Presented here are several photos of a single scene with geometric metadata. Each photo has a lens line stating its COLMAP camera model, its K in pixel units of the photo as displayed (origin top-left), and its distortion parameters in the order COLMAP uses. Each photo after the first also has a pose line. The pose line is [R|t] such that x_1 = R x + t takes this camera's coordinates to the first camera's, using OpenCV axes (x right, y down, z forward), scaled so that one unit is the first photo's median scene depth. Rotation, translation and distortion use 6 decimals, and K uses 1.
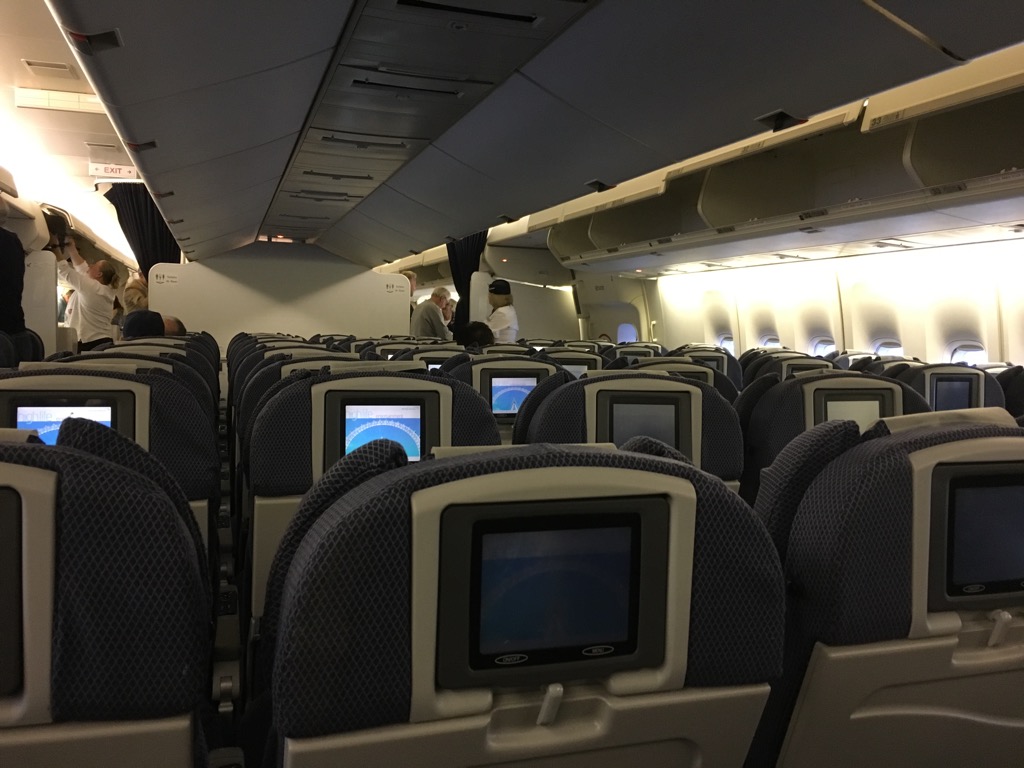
lens RADIAL K [[873.0, 0, 513.2], [0, 873.0, 379.3], [0, 0, 1]] dist [0.063665, -0.092088]
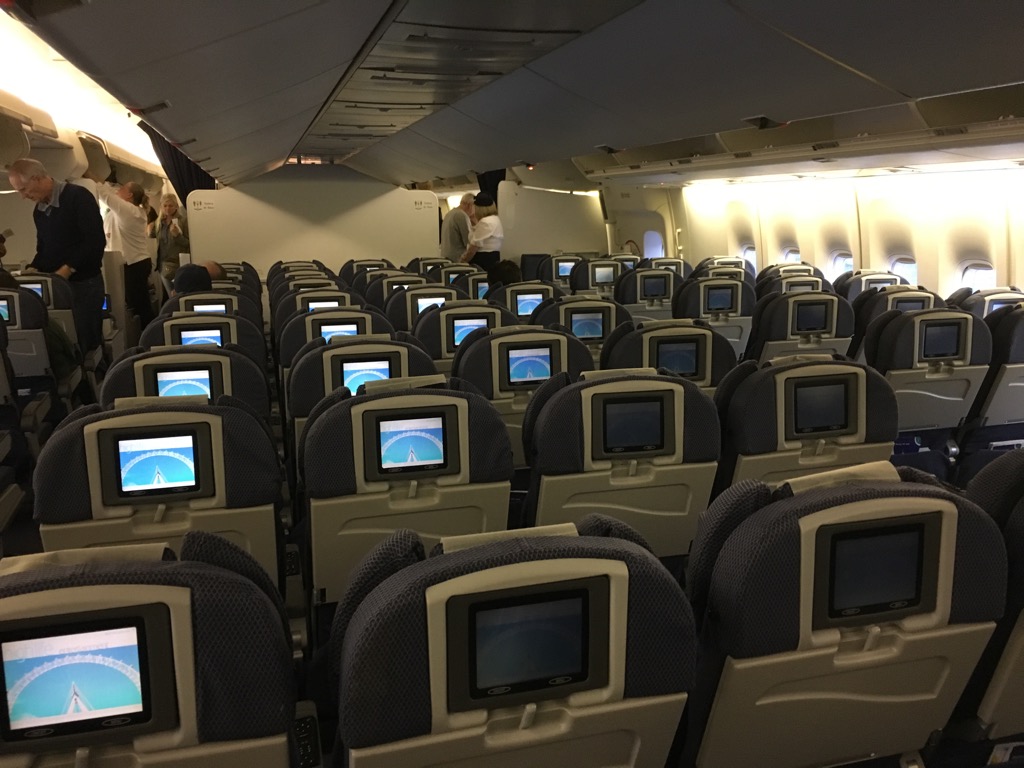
lens RADIAL K [[873.0, 0, 513.2], [0, 873.0, 379.3], [0, 0, 1]] dist [0.063665, -0.092088]
pose [[0.998749, -0.024526, -0.043583, 0.045186], [0.030179, 0.990496, 0.134187, -0.180367], [0.039877, -0.135335, 0.989997, -0.174771]]
